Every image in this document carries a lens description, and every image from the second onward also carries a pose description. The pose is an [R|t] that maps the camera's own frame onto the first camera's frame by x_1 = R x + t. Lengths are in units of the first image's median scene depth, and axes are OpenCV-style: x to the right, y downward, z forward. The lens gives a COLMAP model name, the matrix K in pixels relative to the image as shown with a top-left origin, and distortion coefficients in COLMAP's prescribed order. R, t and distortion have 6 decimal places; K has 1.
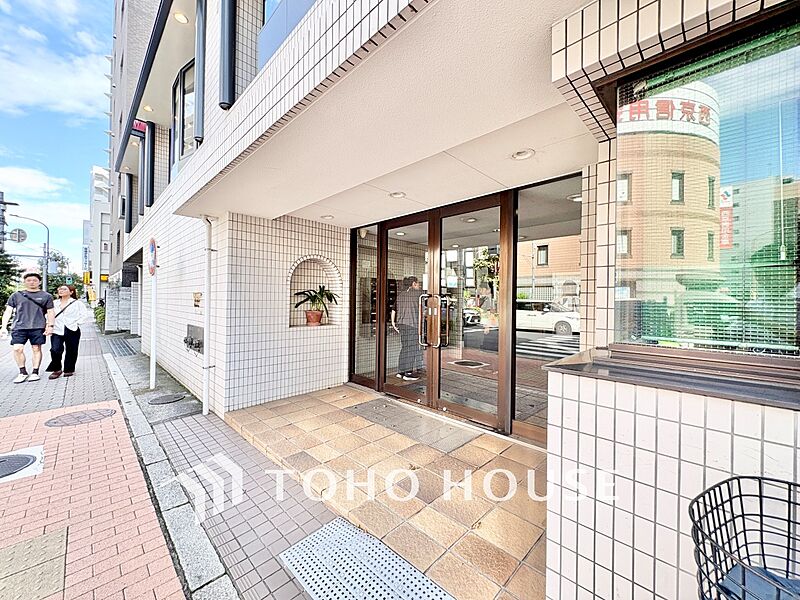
lens RADIAL K [[322.6, 0, 404.5], [0, 322.6, 300.7], [0, 0, 1]] dist [-0.000571, 0.001243]
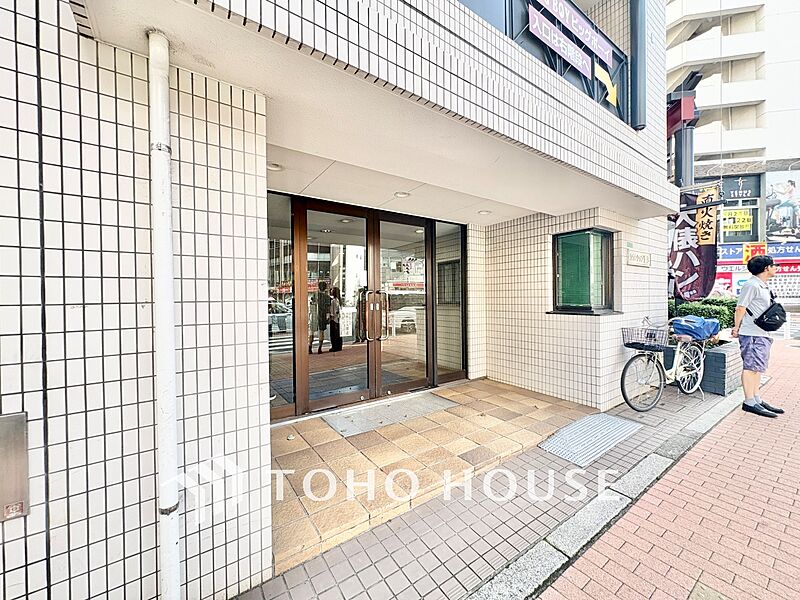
lens RADIAL K [[322.6, 0, 400.9], [0, 322.6, 299.1], [0, 0, 1]] dist [-0.000571, 0.001243]
pose [[0.167876, -0.012946, 0.985723, -1.051752], [0.014393, 0.999839, 0.010680, -0.000775], [-0.985703, 0.012395, 0.168035, 0.833310]]
